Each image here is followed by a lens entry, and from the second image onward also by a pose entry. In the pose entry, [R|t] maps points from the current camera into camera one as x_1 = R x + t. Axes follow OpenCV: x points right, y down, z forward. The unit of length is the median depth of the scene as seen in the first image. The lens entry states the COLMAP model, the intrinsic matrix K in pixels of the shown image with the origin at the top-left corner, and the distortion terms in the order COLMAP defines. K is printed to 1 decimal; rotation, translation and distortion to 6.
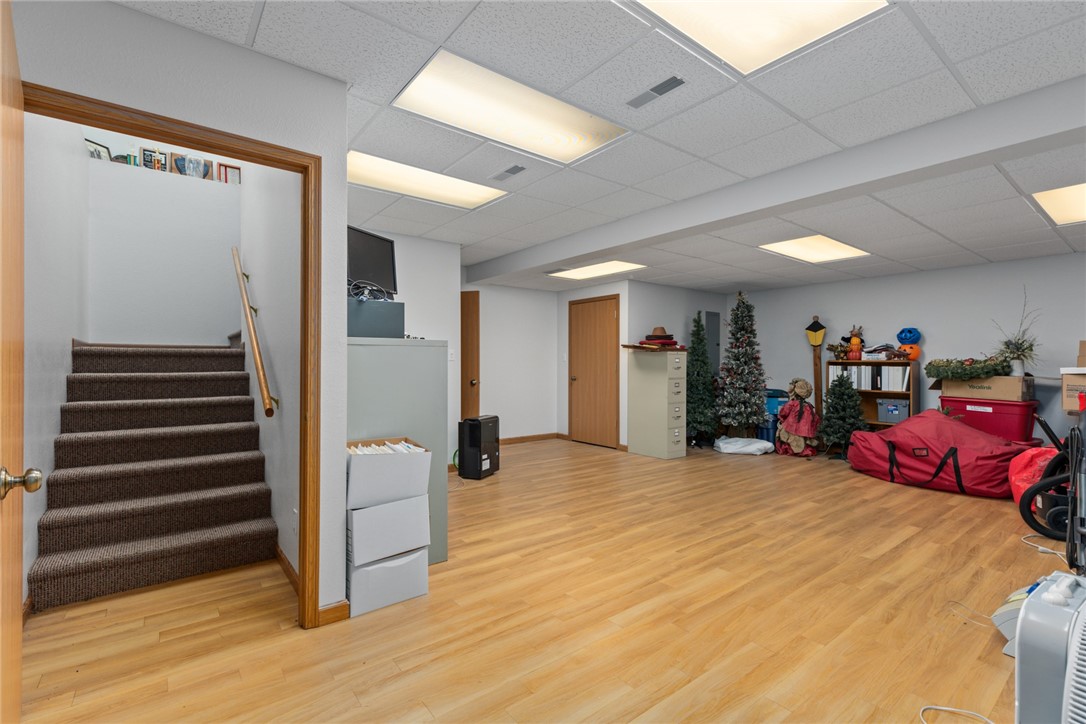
lens RADIAL K [[493.8, 0, 542.7], [0, 493.8, 362.9], [0, 0, 1]] dist [0.003010, 0.001254]
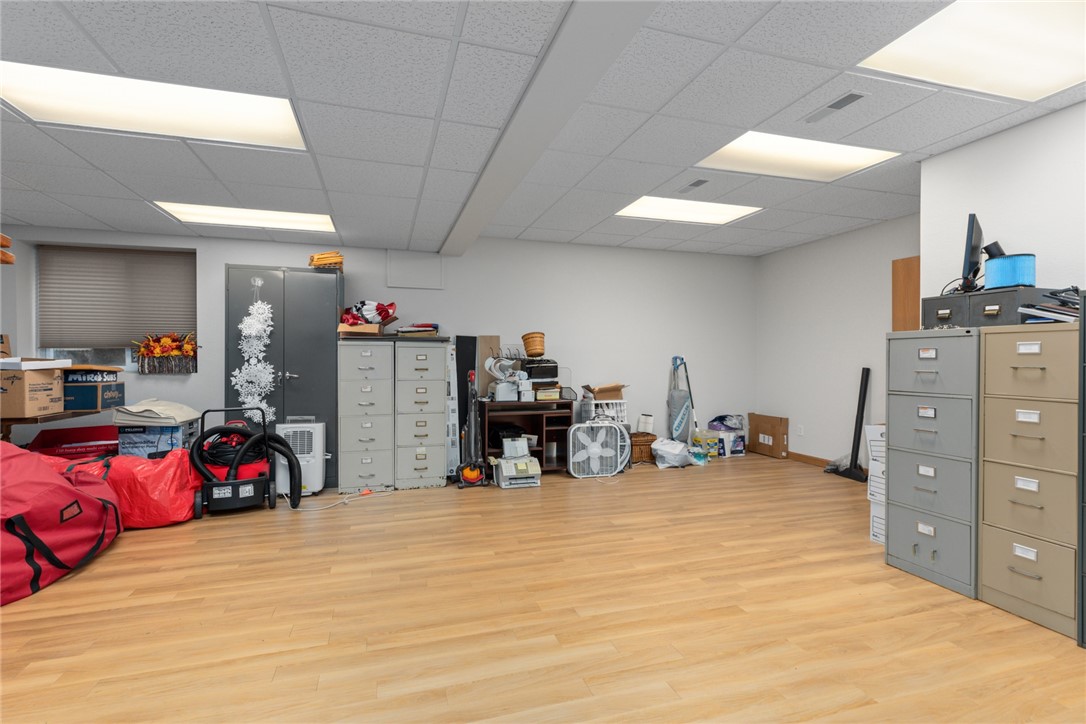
lens RADIAL K [[493.8, 0, 537.9], [0, 493.8, 361.2], [0, 0, 1]] dist [0.003010, 0.001254]
pose [[-0.930757, -0.001745, 0.365633, 0.075616], [0.000009, 0.999989, 0.004795, 0.005513], [-0.365637, 0.004467, -0.930747, 1.958242]]
